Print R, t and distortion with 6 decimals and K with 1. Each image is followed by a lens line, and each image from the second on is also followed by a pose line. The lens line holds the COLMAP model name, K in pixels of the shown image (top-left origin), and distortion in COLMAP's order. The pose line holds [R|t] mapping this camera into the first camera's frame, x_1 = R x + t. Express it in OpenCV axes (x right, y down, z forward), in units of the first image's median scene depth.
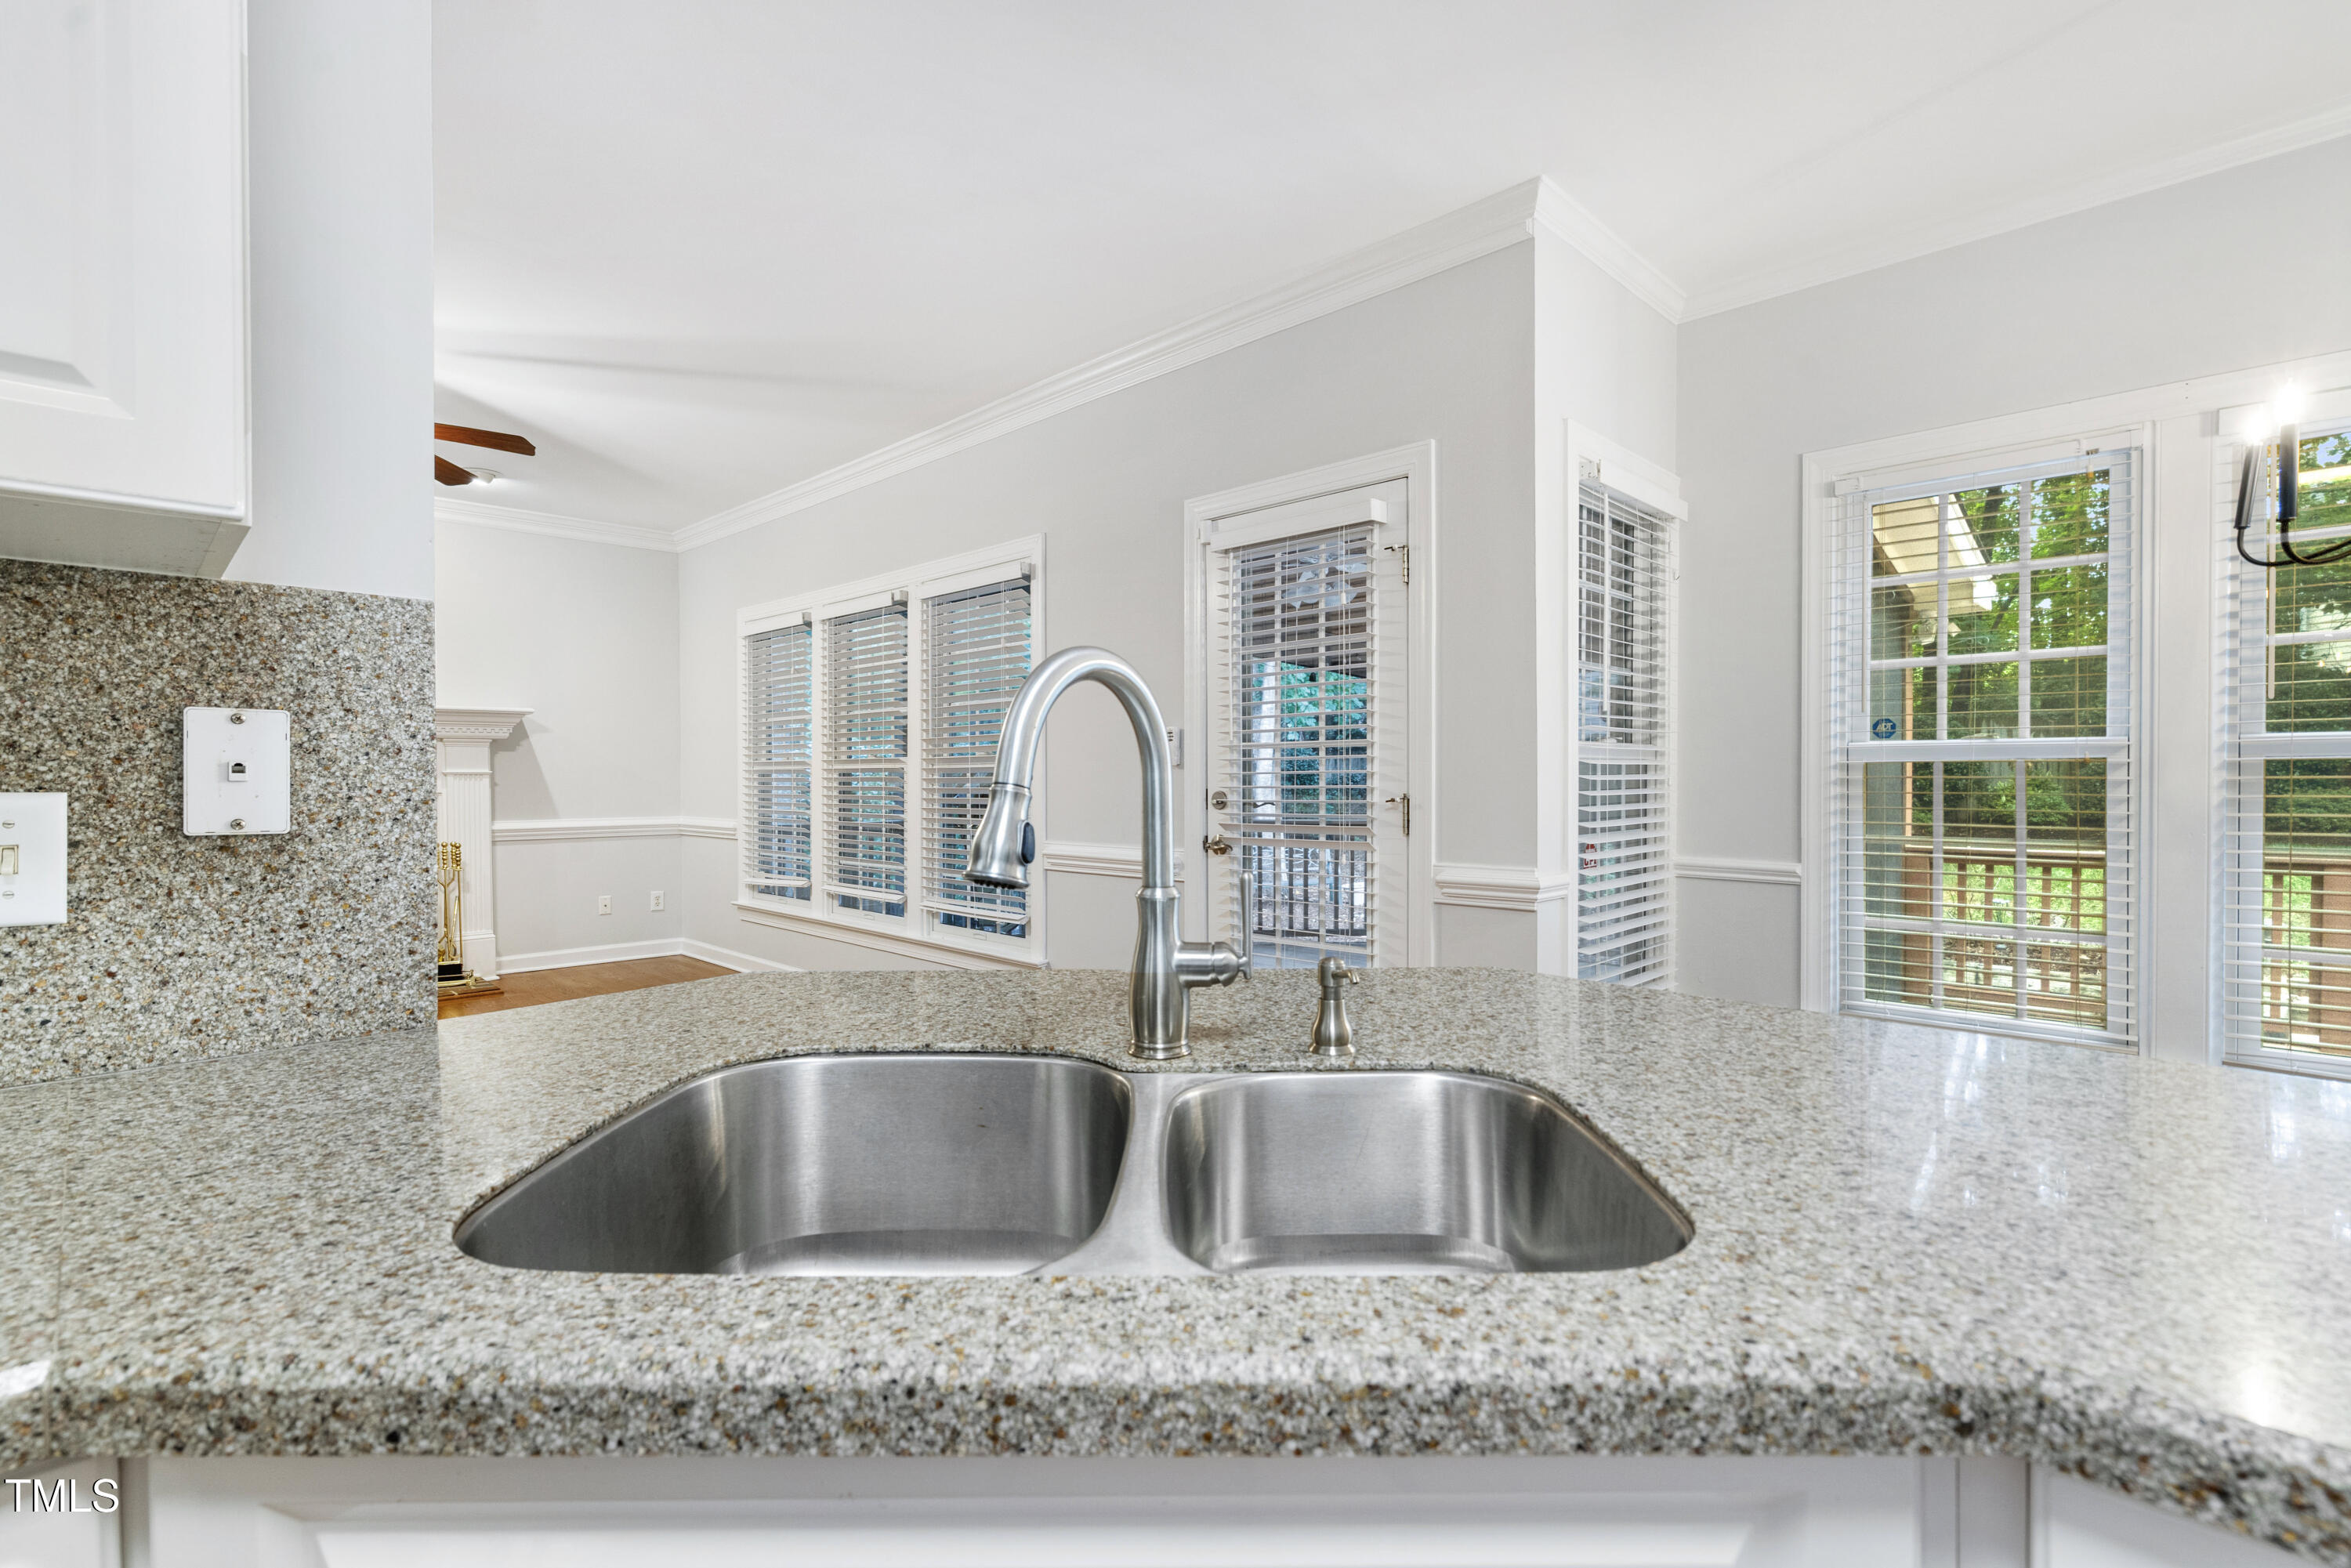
lens RADIAL K [[1077.9, 0, 1168.4], [0, 1077.9, 787.5], [0, 0, 1]] dist [-0.008631, 0.002925]
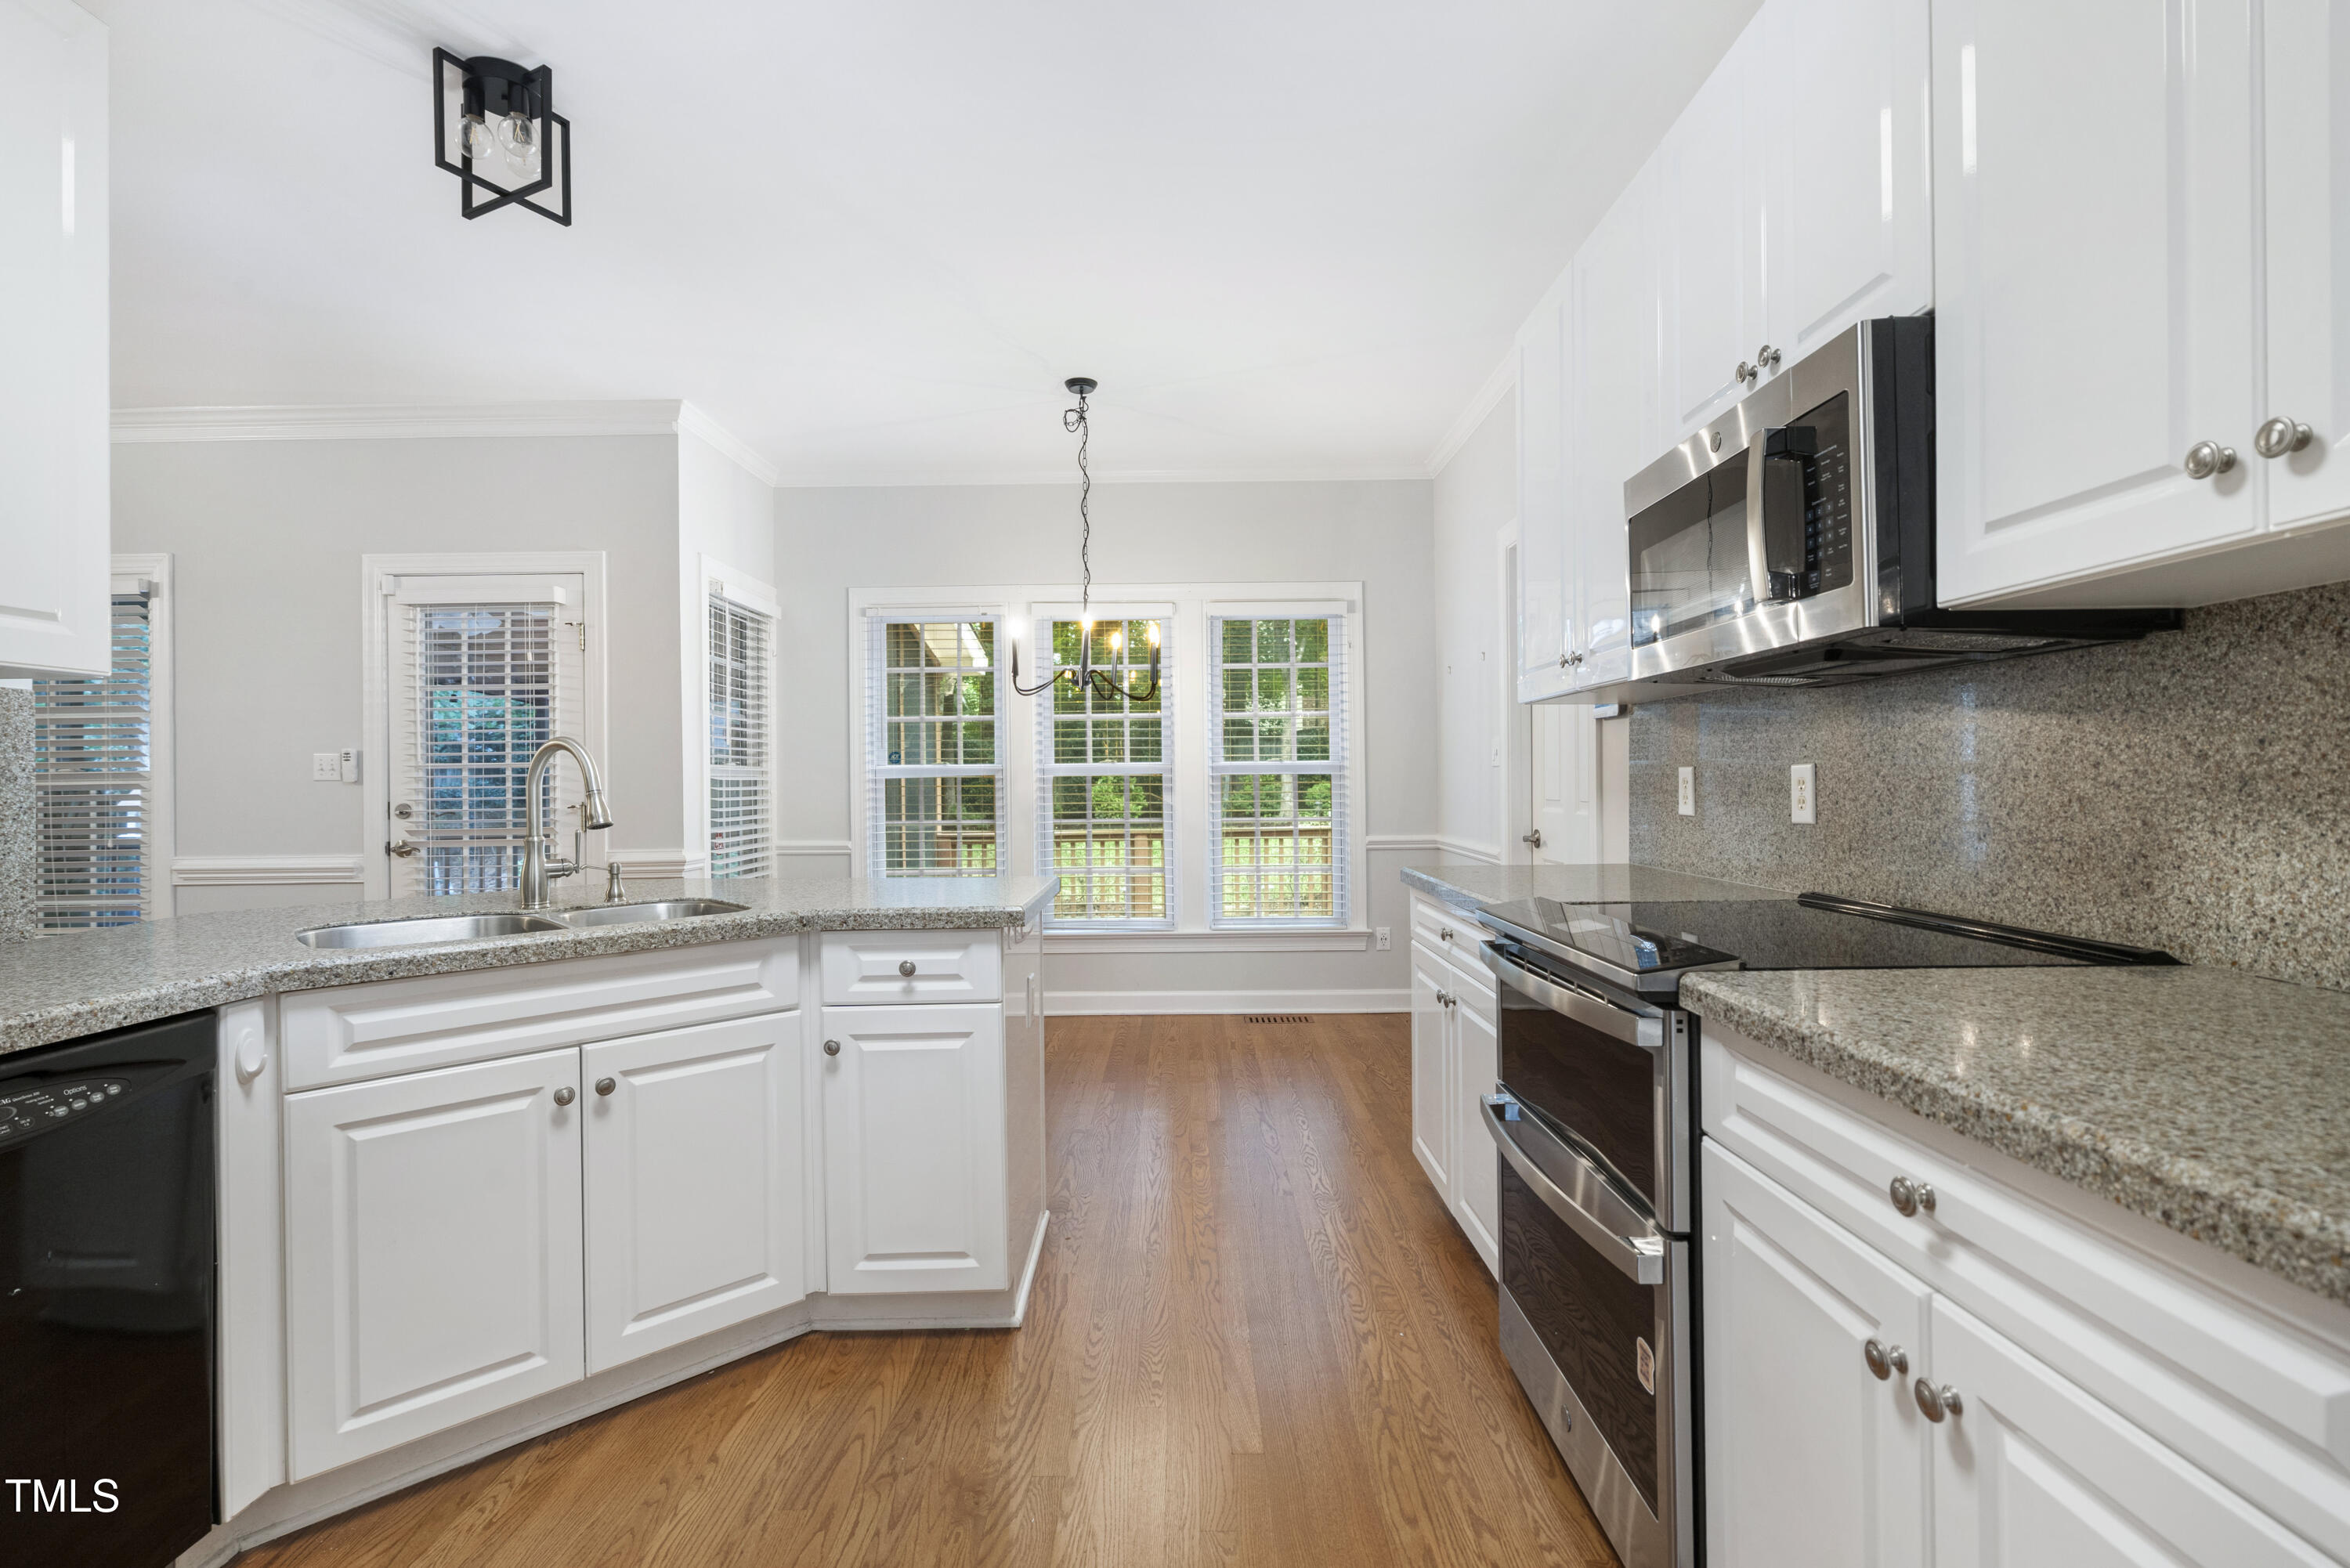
lens RADIAL K [[1077.4, 0, 1183.2], [0, 1077.4, 776.9], [0, 0, 1]] dist [-0.008631, 0.002925]
pose [[0.708258, -0.002776, 0.705948, -0.190145], [0.017837, 0.999743, -0.013965, 0.006094], [-0.705728, 0.022483, 0.708126, -0.475727]]
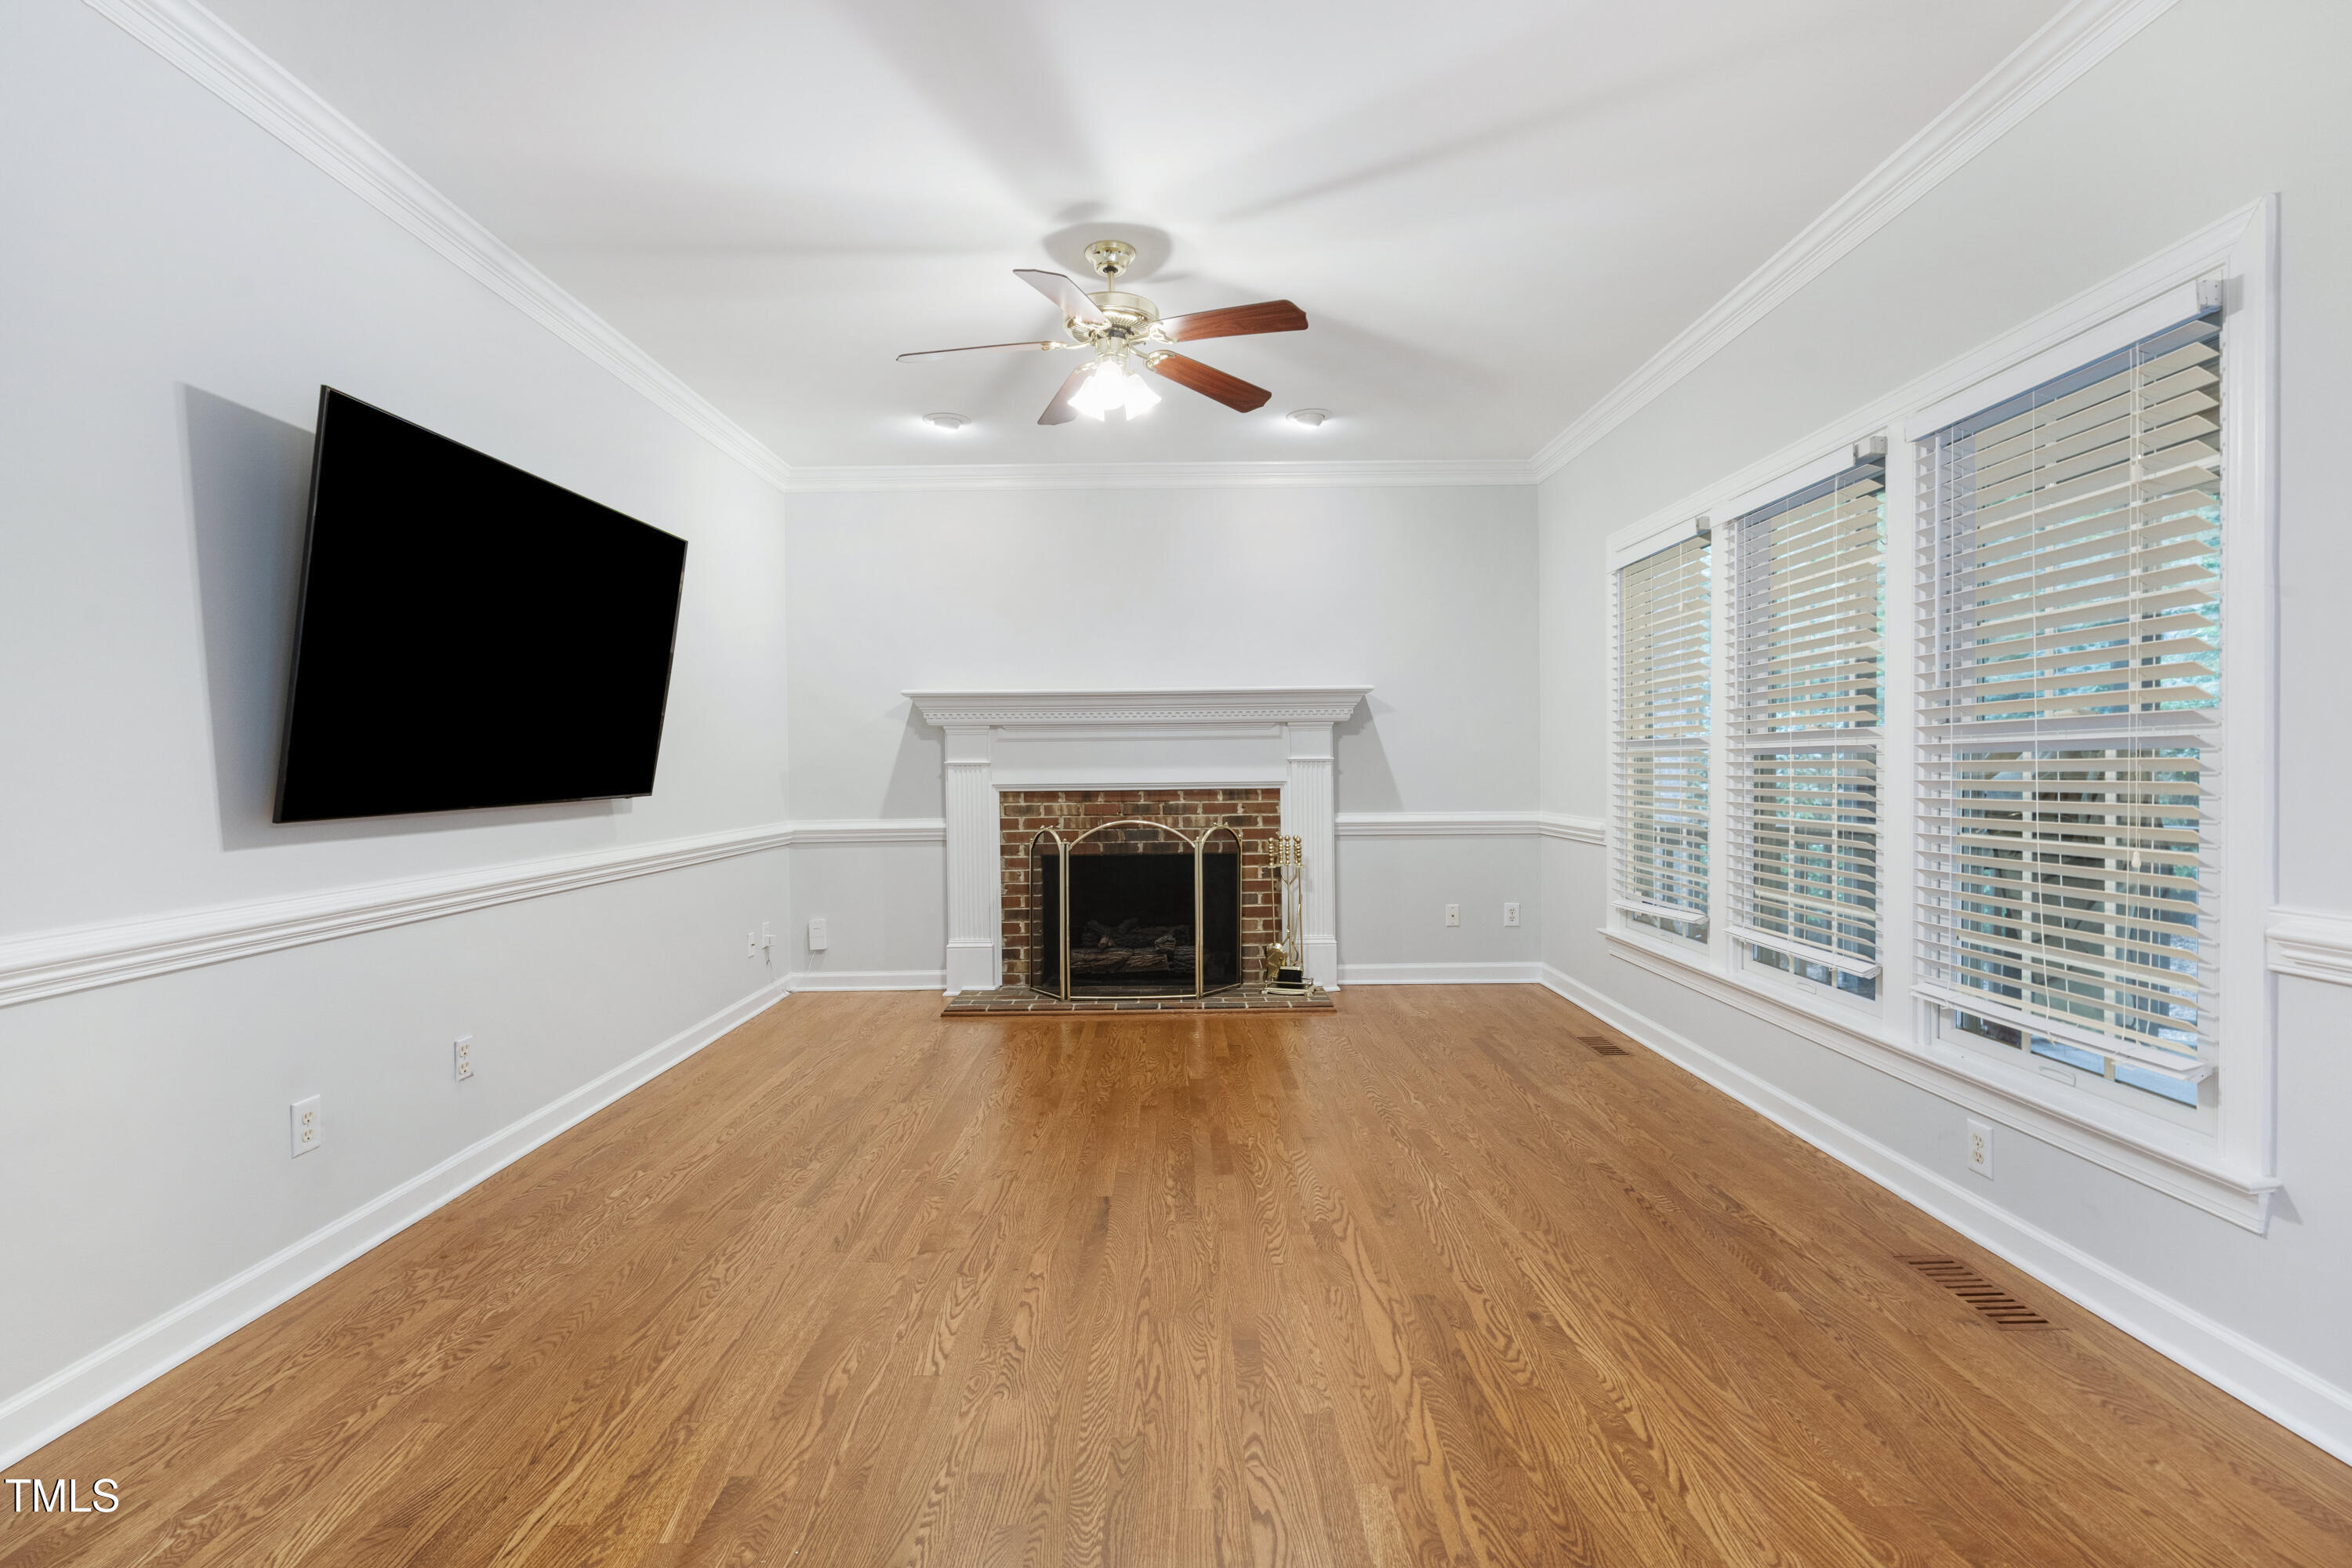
lens RADIAL K [[1078.4, 0, 1177.5], [0, 1078.4, 774.9], [0, 0, 1]] dist [-0.008631, 0.002925]
pose [[0.707192, 0.002866, -0.707015, -0.150425], [-0.001577, 0.999996, 0.002476, -0.004788], [0.707020, -0.000636, 0.707194, 0.476162]]
